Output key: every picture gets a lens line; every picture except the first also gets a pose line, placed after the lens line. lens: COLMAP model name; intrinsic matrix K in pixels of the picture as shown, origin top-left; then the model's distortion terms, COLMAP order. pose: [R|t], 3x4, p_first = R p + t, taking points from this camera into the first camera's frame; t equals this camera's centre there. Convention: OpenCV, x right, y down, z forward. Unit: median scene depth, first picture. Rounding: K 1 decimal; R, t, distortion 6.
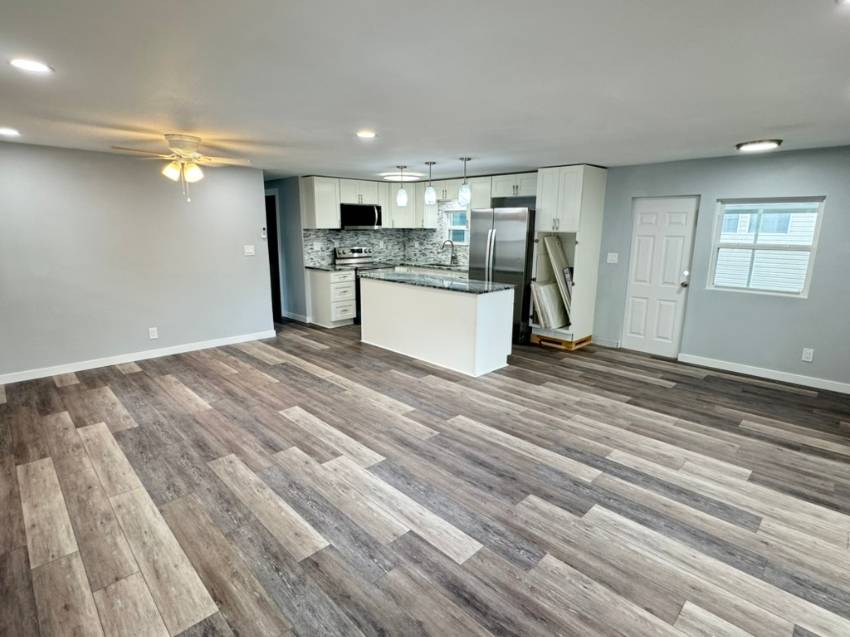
lens RADIAL K [[442.2, 0, 423.7], [0, 442.2, 321.3], [0, 0, 1]] dist [-0.001754, 0.000050]
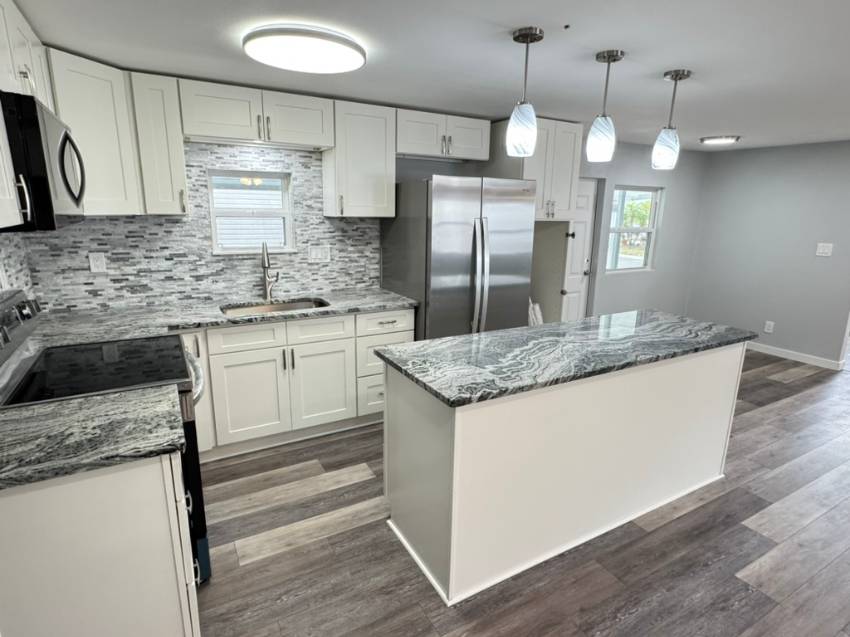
lens RADIAL K [[466.1, 0, 428.9], [0, 466.1, 313.8], [0, 0, 1]] dist [-0.002190, 0.001079]
pose [[0.253451, -0.216855, 0.942728, -0.541107], [0.190092, 0.966713, 0.171266, -0.273435], [-0.948487, 0.135797, 0.286236, 1.222928]]
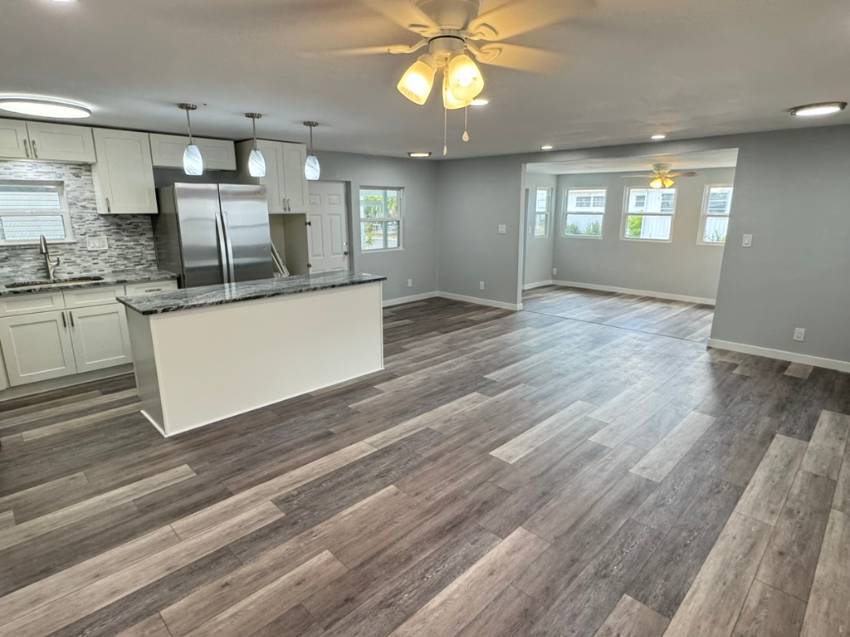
lens RADIAL K [[466.1, 0, 425.5], [0, 466.1, 314.0], [0, 0, 1]] dist [-0.002190, 0.001079]
pose [[-0.010813, -0.233978, 0.972182, -0.865886], [0.213516, 0.949275, 0.230840, -0.204760], [-0.976880, 0.210073, 0.039693, 0.893095]]
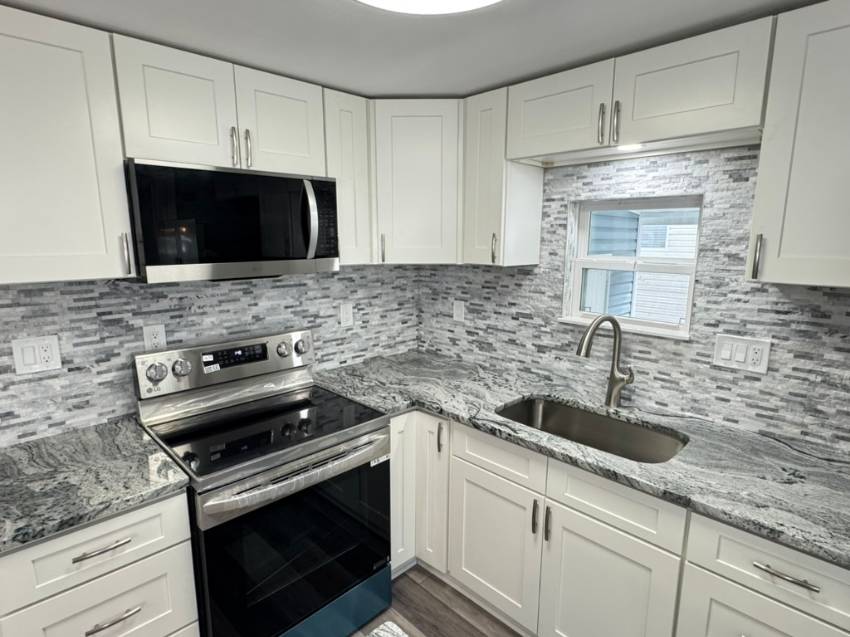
lens RADIAL K [[466.1, 0, 425.1], [0, 466.1, 318.2], [0, 0, 1]] dist [-0.002190, 0.001079]
pose [[0.999987, -0.002882, -0.004102, -0.071806], [0.002716, 0.999200, -0.039889, -0.285213], [0.004214, 0.039877, 0.999196, 1.222701]]
